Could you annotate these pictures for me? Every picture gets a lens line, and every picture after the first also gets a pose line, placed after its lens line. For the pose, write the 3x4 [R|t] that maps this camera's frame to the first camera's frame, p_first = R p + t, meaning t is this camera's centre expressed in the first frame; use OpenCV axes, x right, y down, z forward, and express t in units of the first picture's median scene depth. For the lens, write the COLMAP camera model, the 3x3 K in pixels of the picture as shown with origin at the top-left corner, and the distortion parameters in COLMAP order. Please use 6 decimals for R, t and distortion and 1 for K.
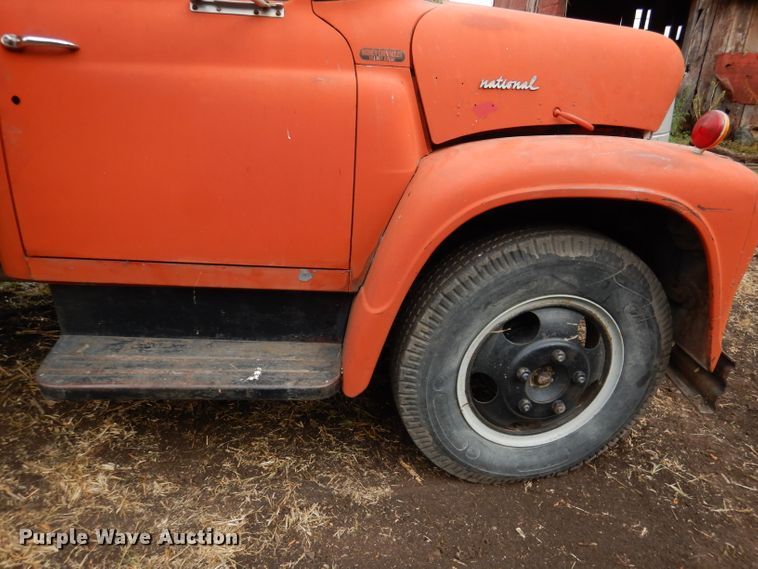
lens RADIAL K [[557.5, 0, 379.0], [0, 557.5, 284.5], [0, 0, 1]] dist [0.017493, -0.003333]
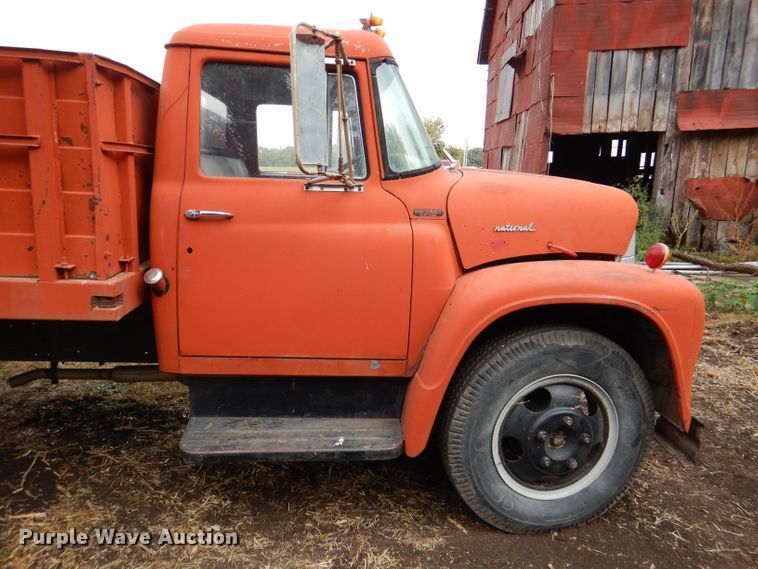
lens RADIAL K [[553.1, 0, 379.0], [0, 553.1, 284.5], [0, 0, 1]] dist [0.059996, -0.001169]
pose [[0.999626, -0.027103, -0.003573, -0.109977], [0.025829, 0.979181, -0.201339, 0.062497], [0.008956, 0.201171, 0.979515, -0.360352]]
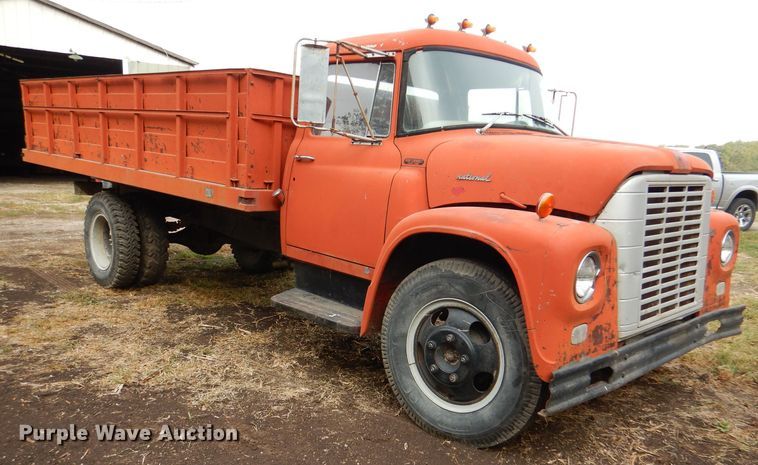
lens RADIAL K [[612.3, 0, 377.2], [0, 612.3, 269.7], [0, 0, 1]] dist [0.060651, -0.000140]
pose [[0.644929, 0.124850, -0.753976, 1.387877], [-0.324813, 0.937806, -0.122545, 0.213997], [0.691783, 0.323934, 0.645371, -0.299271]]
